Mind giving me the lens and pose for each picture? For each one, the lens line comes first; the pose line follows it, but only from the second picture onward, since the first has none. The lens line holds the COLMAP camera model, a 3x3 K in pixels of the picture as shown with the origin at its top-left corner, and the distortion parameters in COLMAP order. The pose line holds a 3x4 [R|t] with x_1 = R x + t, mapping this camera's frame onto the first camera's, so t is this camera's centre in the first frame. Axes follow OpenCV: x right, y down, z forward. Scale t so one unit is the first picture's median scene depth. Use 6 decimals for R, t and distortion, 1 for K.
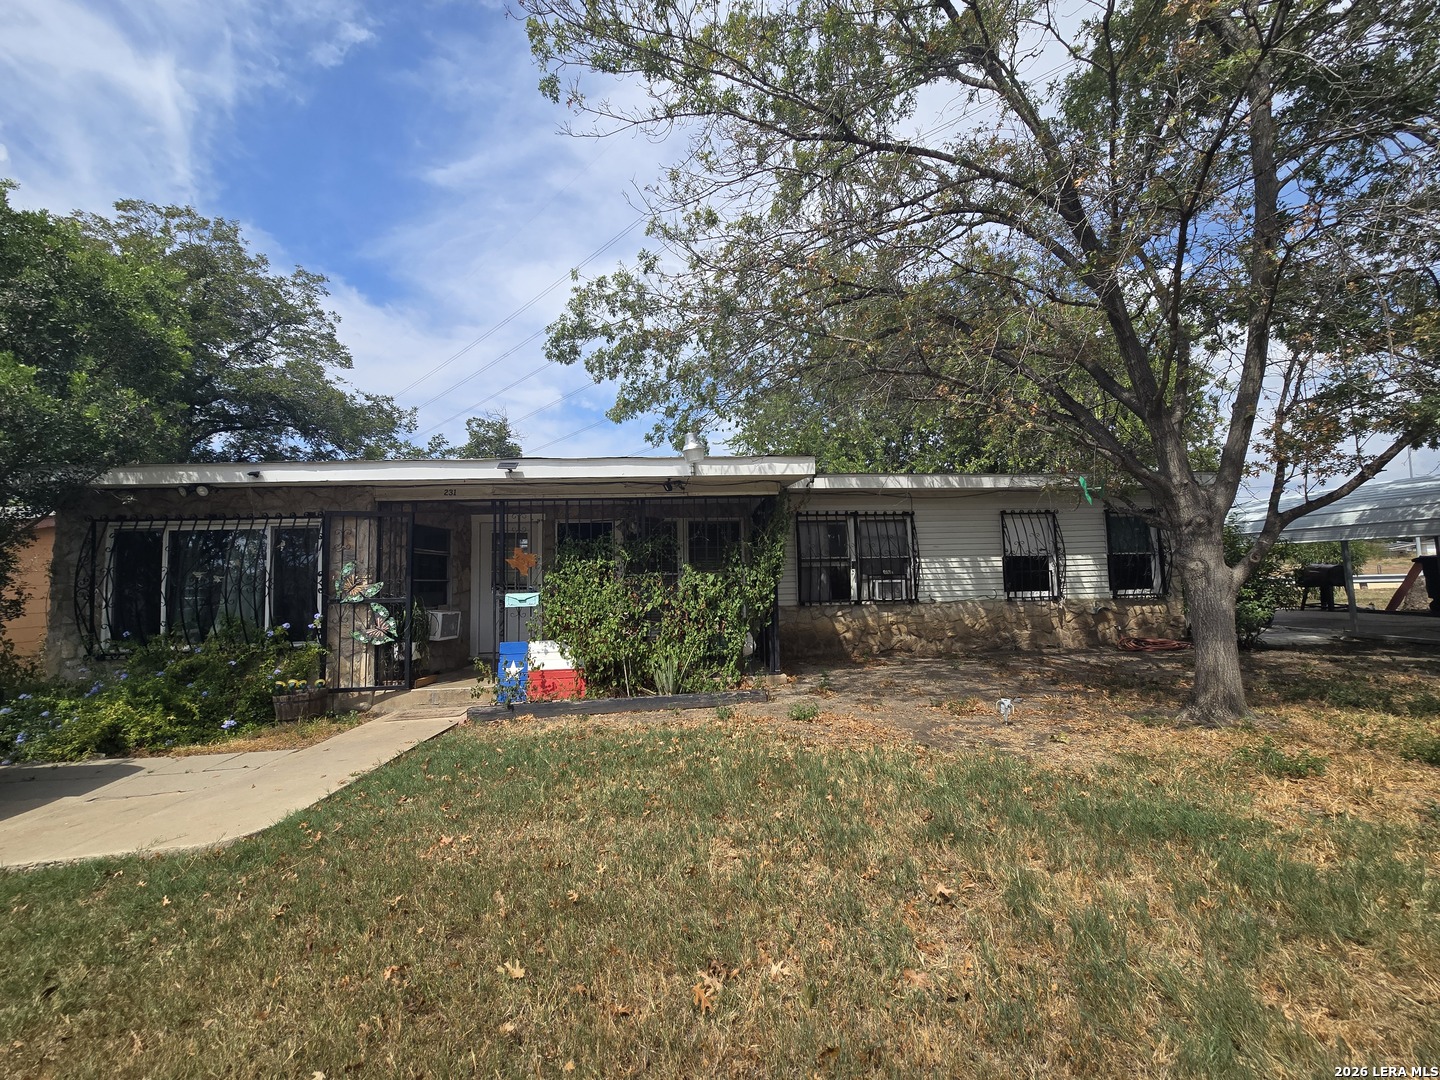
lens RADIAL K [[586.5, 0, 725.7], [0, 586.5, 543.7], [0, 0, 1]] dist [-0.007281, 0.003048]
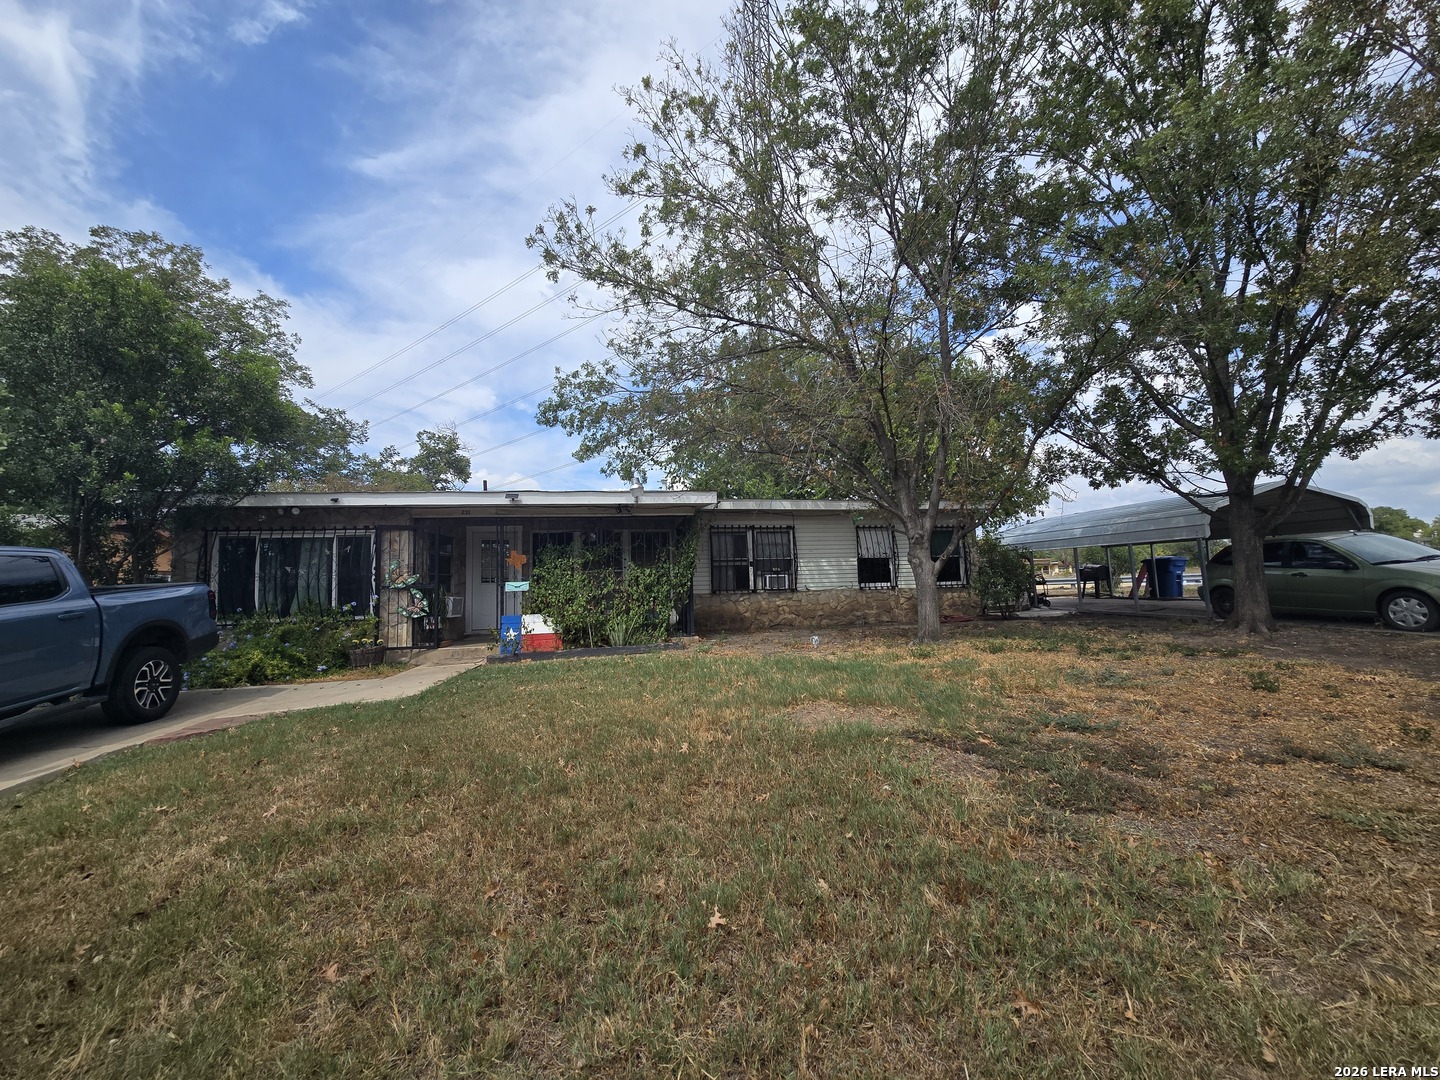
lens RADIAL K [[583.5, 0, 723.8], [0, 583.5, 539.5], [0, 0, 1]] dist [-0.002824, 0.000481]
pose [[0.994420, 0.004370, 0.105407, 0.010345], [-0.002538, 0.999844, -0.017503, 0.003044], [-0.105467, 0.017137, 0.994275, -0.494620]]
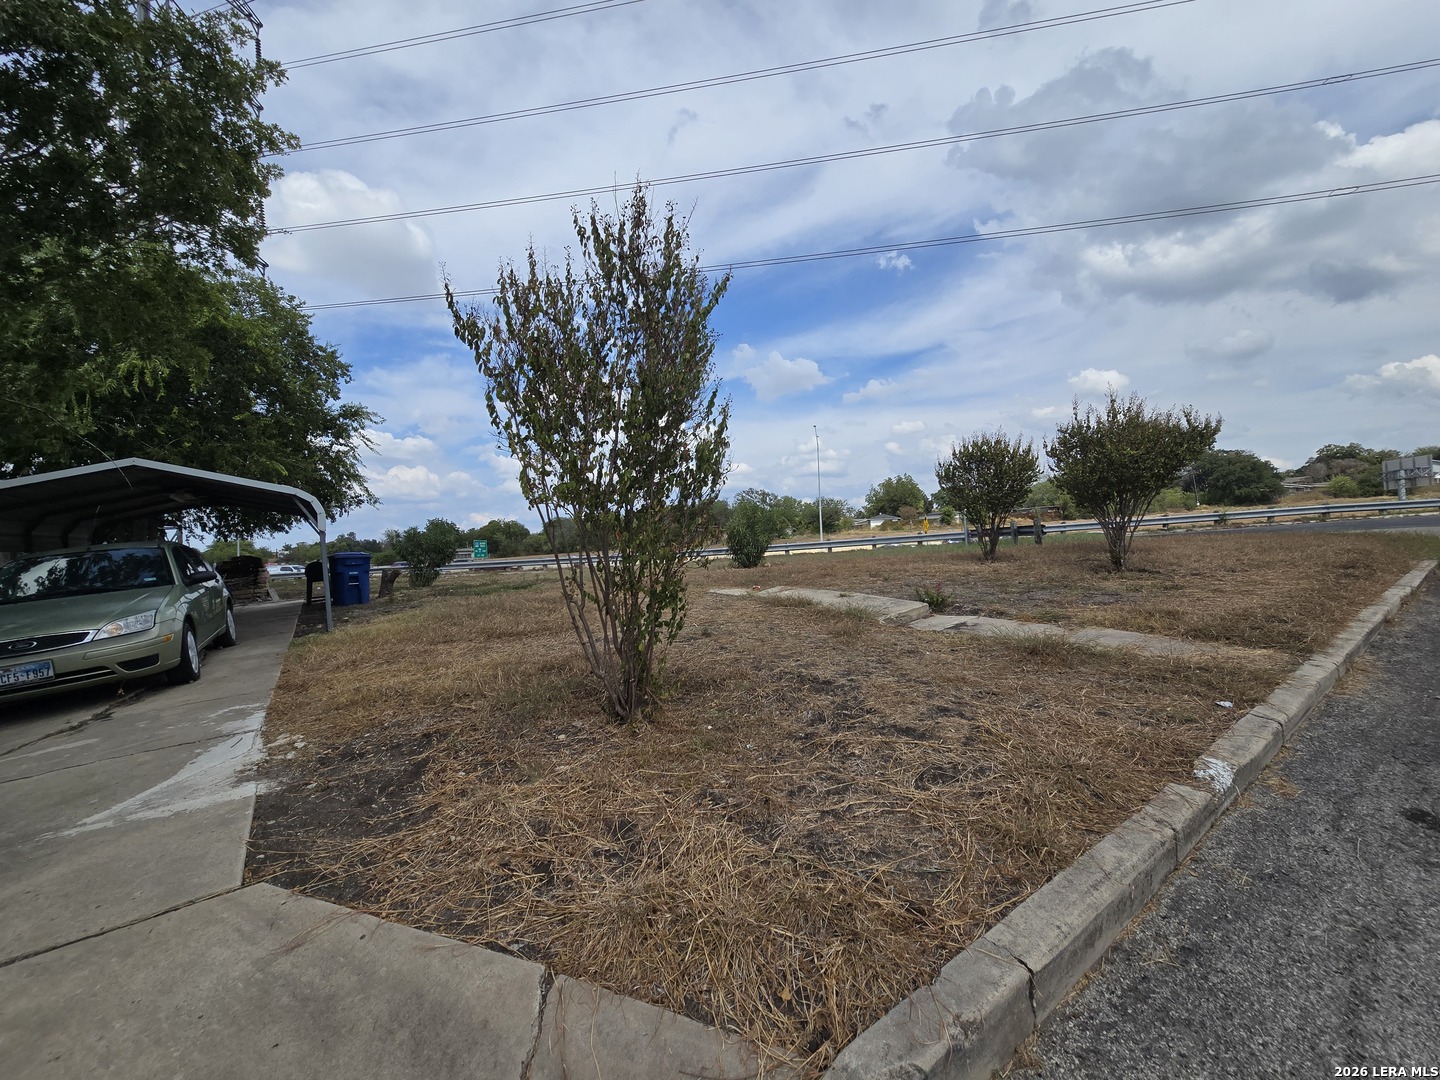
lens RADIAL K [[589.2, 0, 720.2], [0, 589.2, 533.8], [0, 0, 1]] dist [-0.000917, 0.000050]
pose [[0.846757, -0.007472, 0.531928, 1.937541], [-0.008019, 0.999608, 0.026807, -0.089860], [-0.531920, -0.026964, 0.846365, -0.579888]]
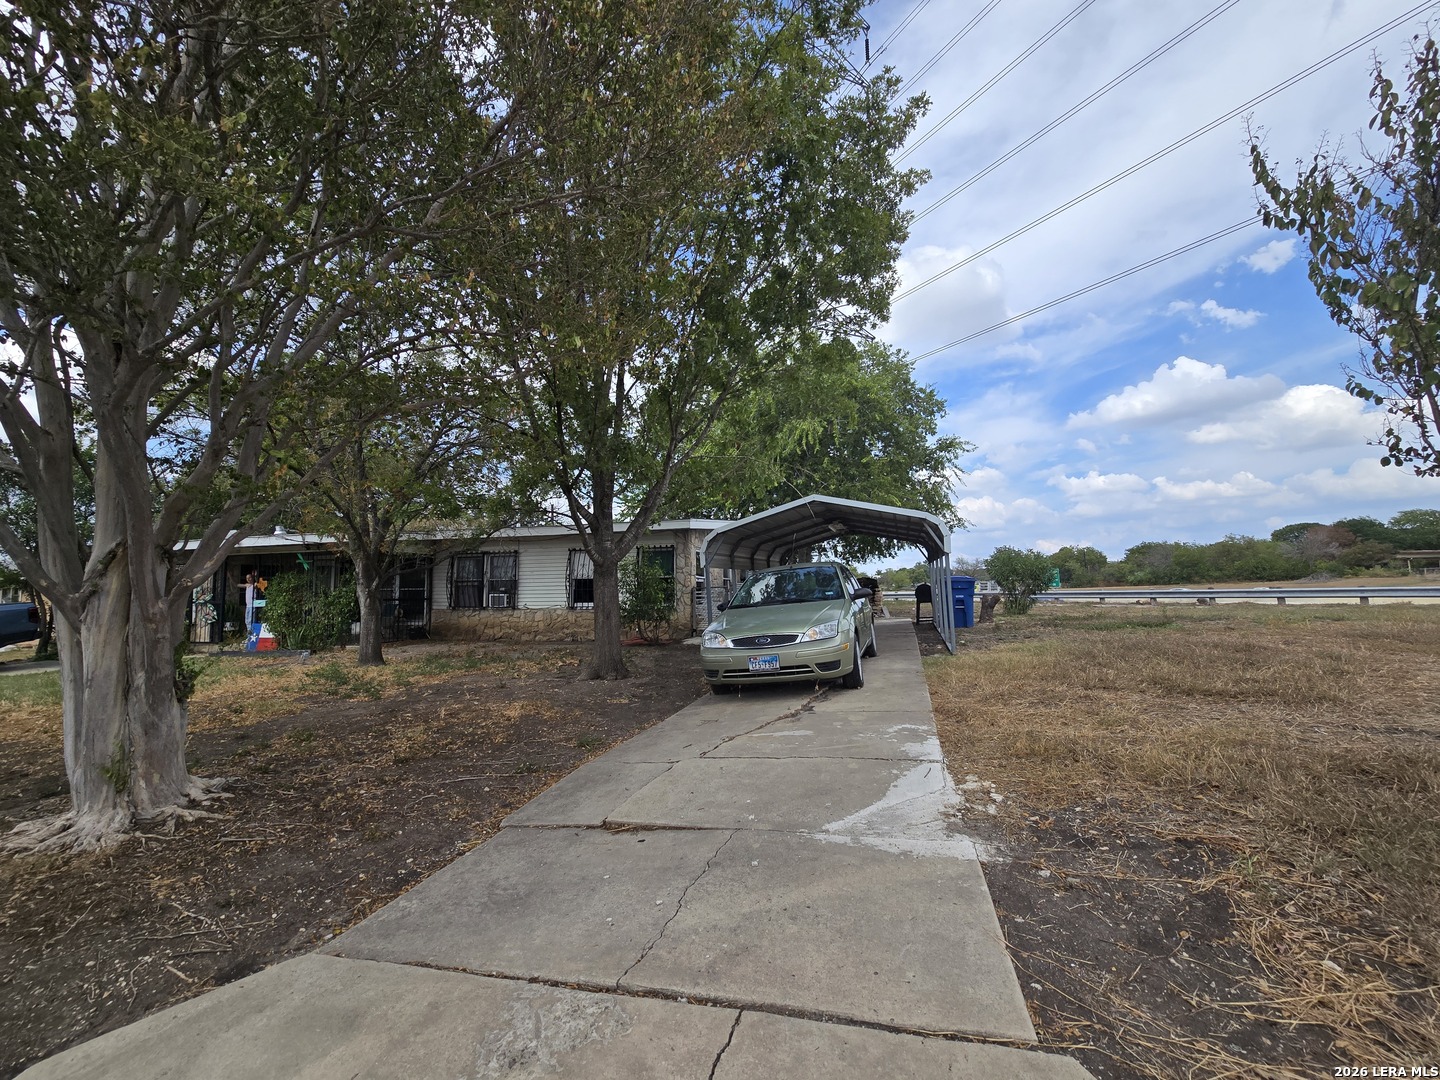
lens RADIAL K [[585.8, 0, 725.1], [0, 585.8, 542.2], [0, 0, 1]] dist [-0.003136, -0.000398]
pose [[0.945772, -0.016684, -0.324402, 1.845812], [0.014272, 0.999850, -0.009813, -0.074176], [0.324517, 0.004651, 0.945869, -0.415627]]
